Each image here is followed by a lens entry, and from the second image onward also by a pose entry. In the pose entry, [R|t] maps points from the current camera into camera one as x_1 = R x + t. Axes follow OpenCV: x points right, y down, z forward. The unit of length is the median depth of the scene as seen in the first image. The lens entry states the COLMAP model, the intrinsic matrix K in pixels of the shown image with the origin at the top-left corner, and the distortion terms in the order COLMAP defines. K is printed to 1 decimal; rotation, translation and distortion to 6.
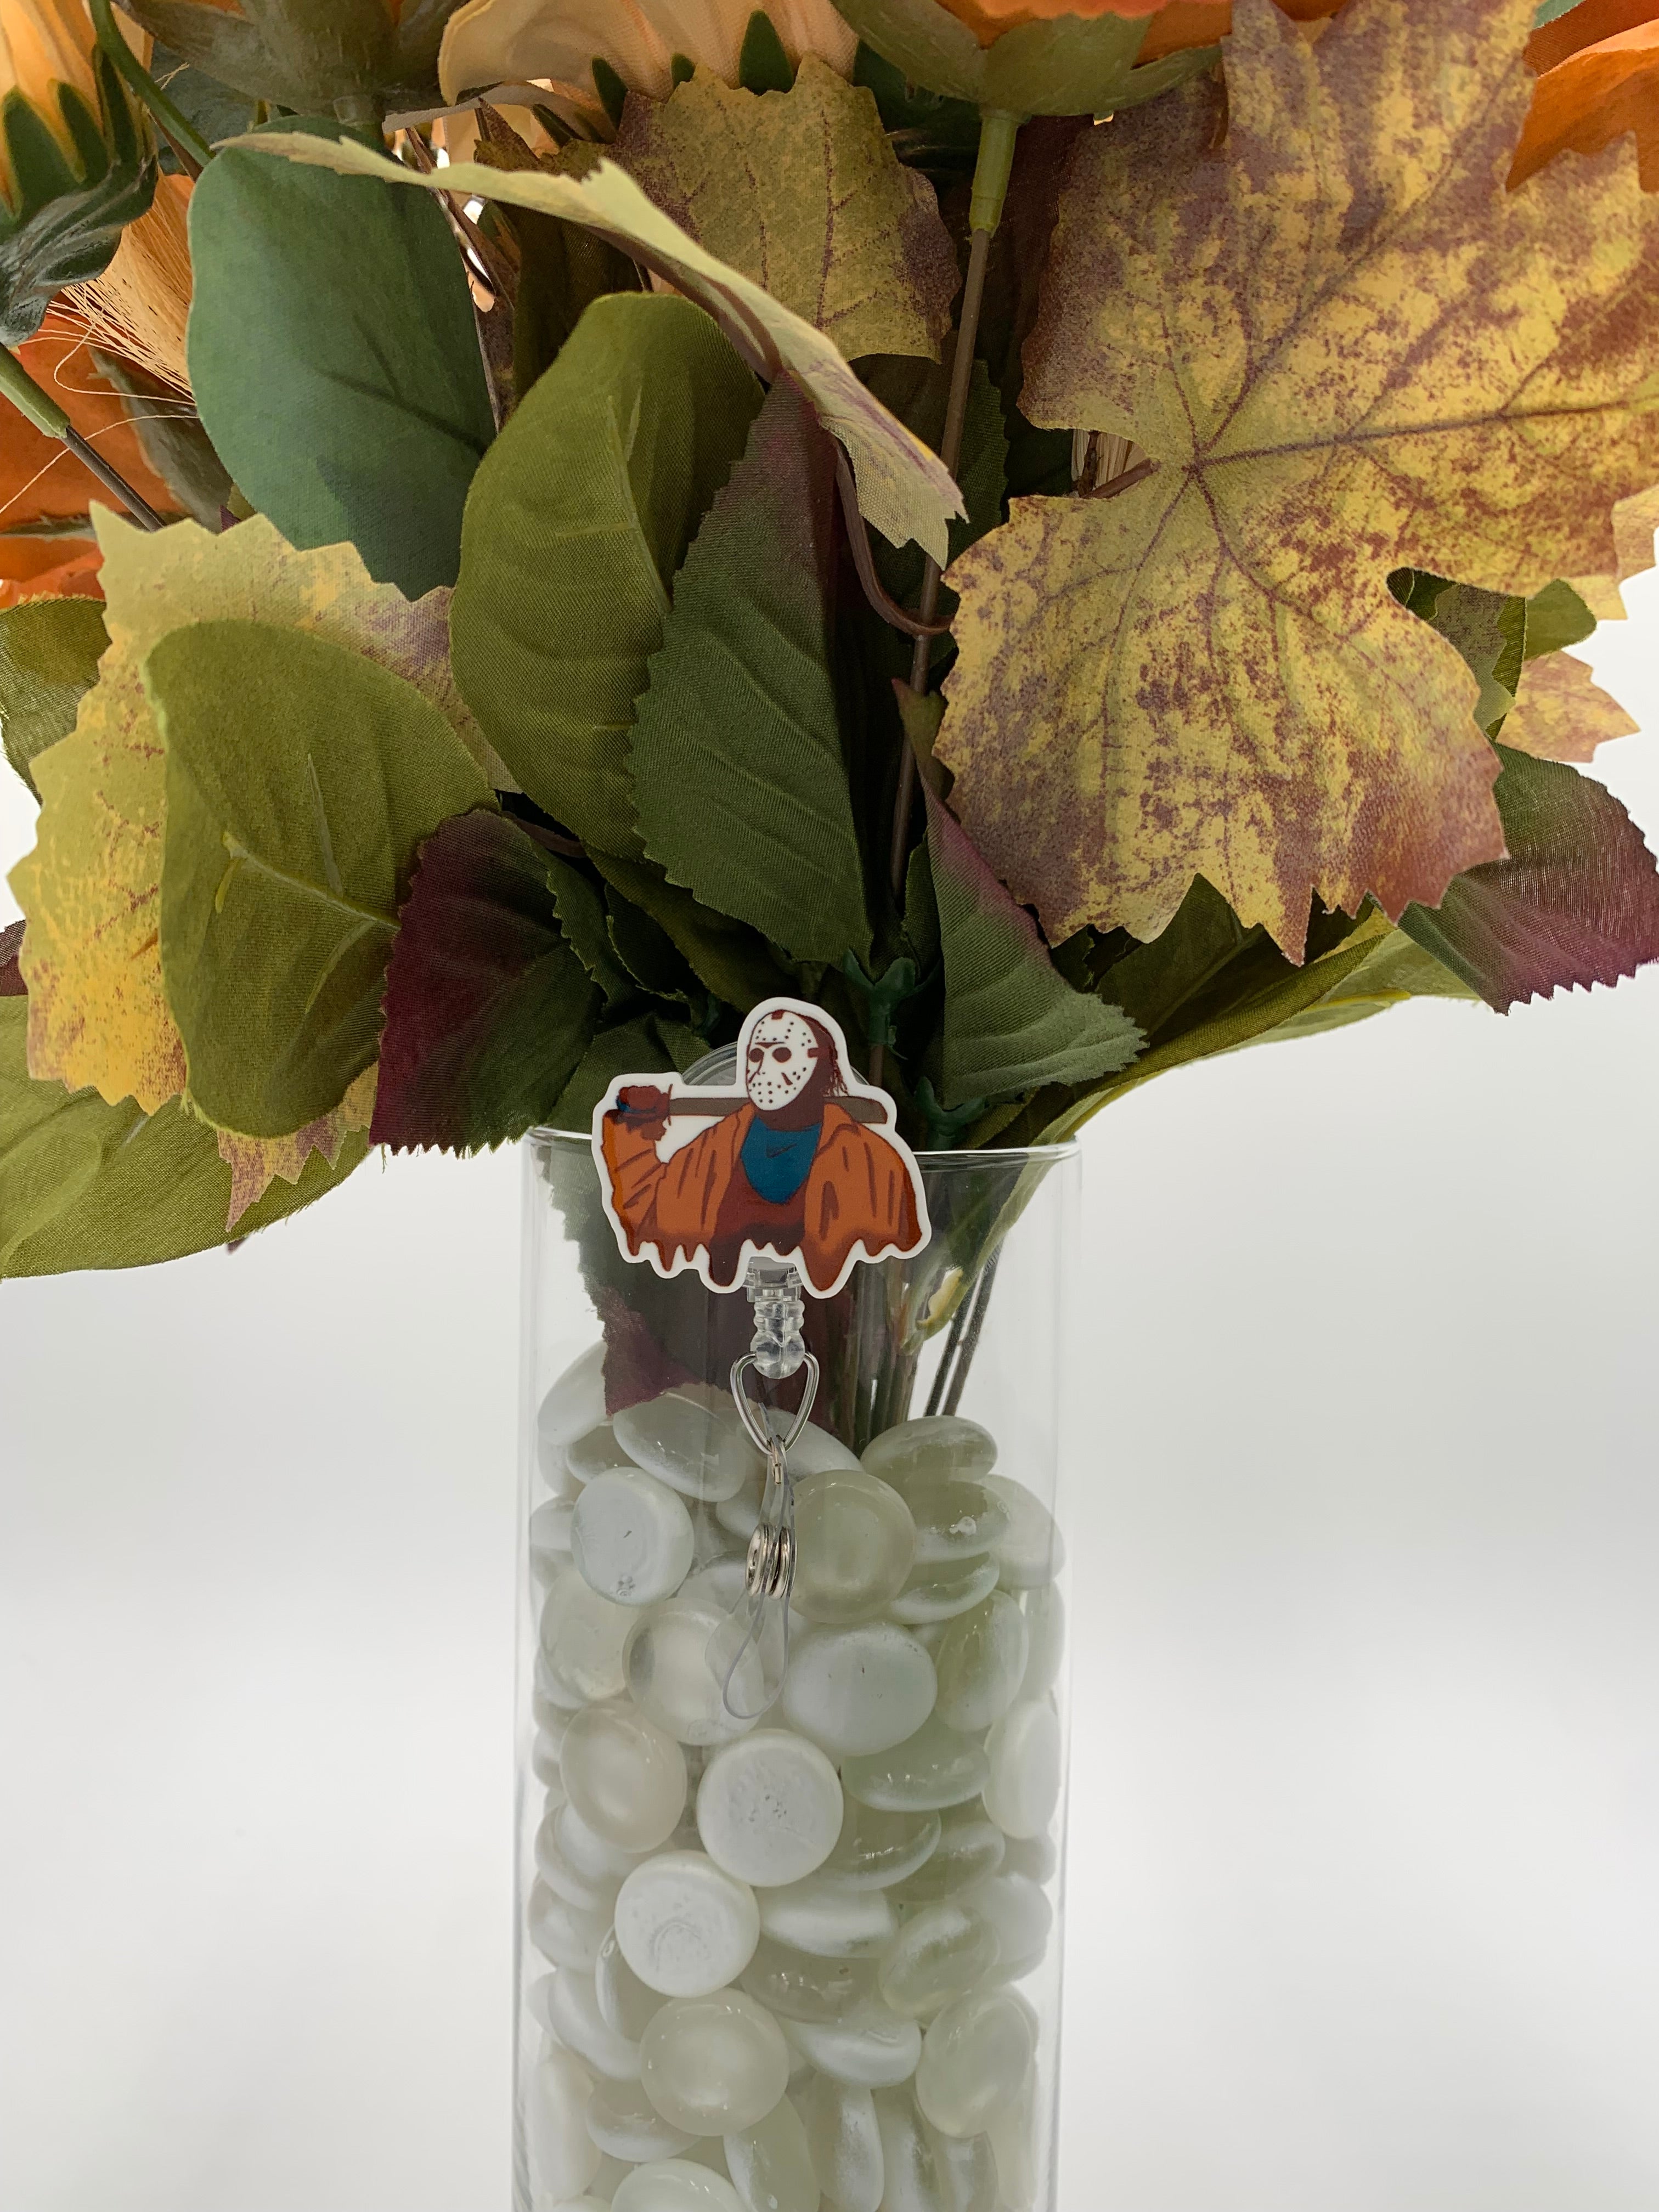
lens RADIAL K [[1565.1, 0, 840.5], [0, 1565.1, 1105.3], [0, 0, 1]] dist [-0.045910, 0.006776]
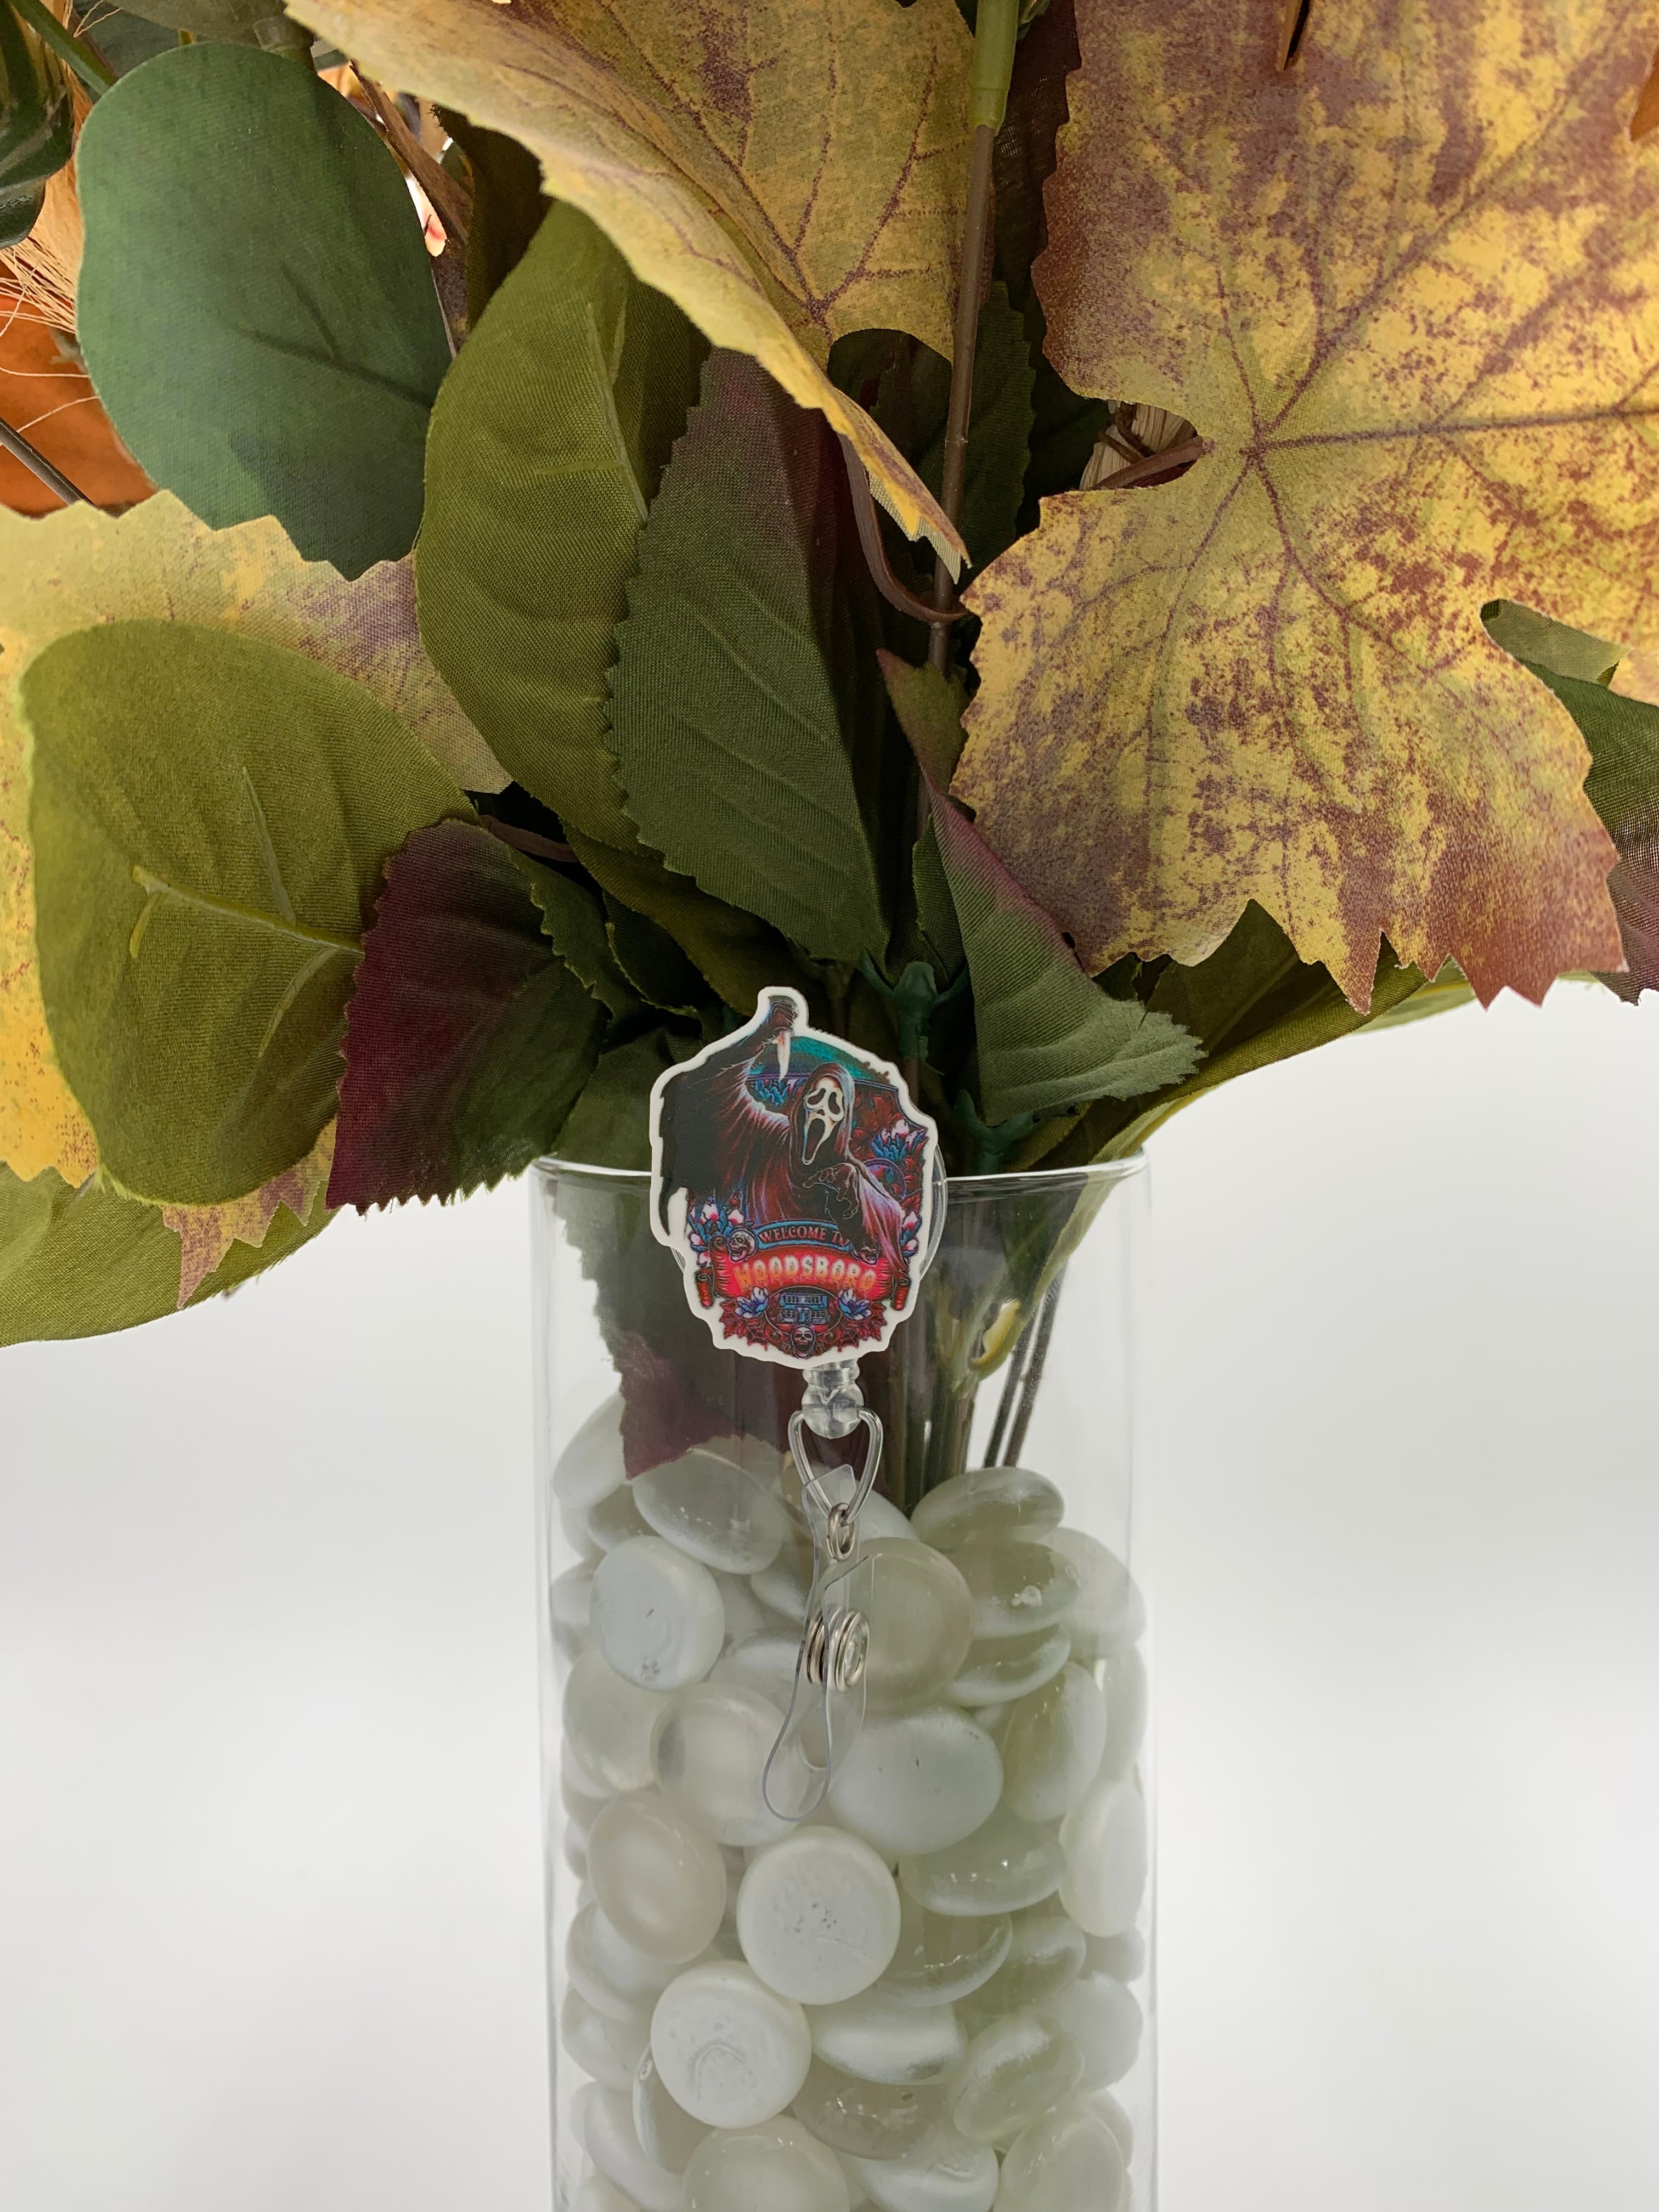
lens RADIAL K [[1584.3, 0, 822.0], [0, 1584.3, 1125.7], [0, 0, 1]] dist [-0.079275, 0.026582]
pose [[0.999565, -0.024151, -0.016950, -0.008702], [0.026165, 0.991050, 0.130903, -0.169741], [0.013637, -0.131289, 0.991250, 0.090082]]
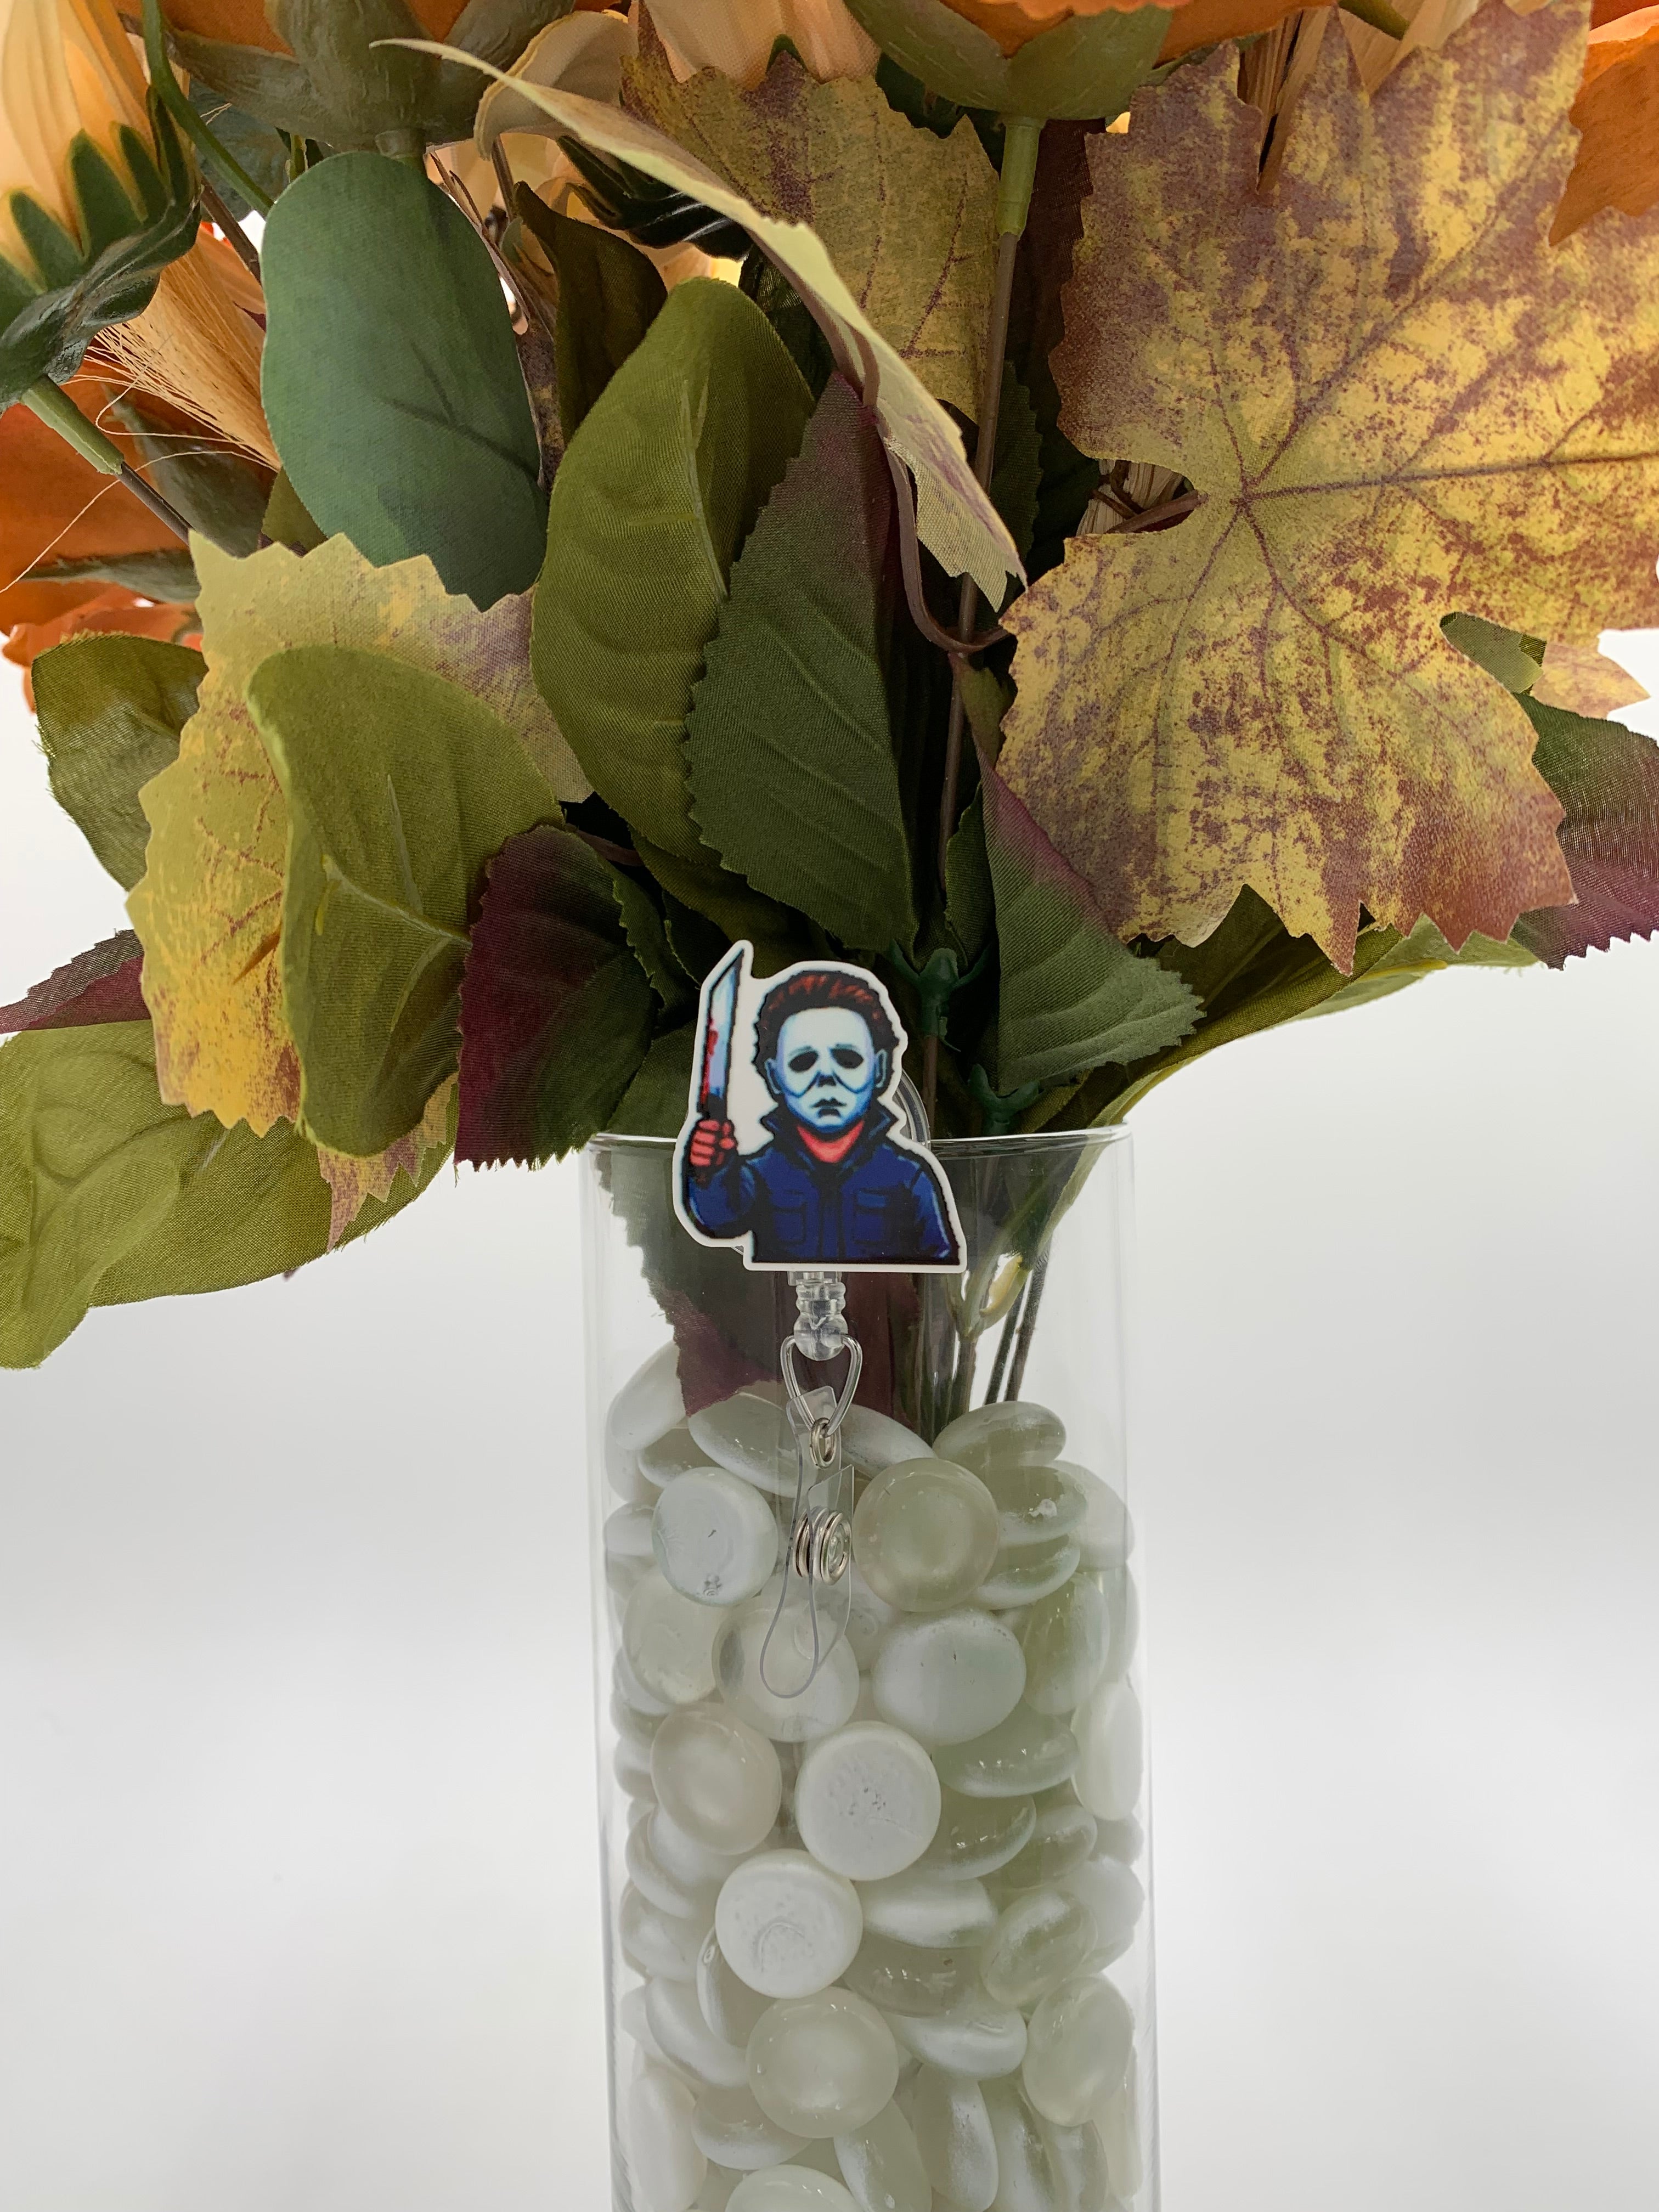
lens RADIAL K [[1569.5, 0, 856.1], [0, 1569.5, 1074.3], [0, 0, 1]] dist [-0.043571, 0.016621]
pose [[0.998362, -0.034029, 0.045993, -0.098697], [0.032207, 0.998689, 0.039796, -0.084241], [-0.047287, -0.038249, 0.998149, -0.046986]]
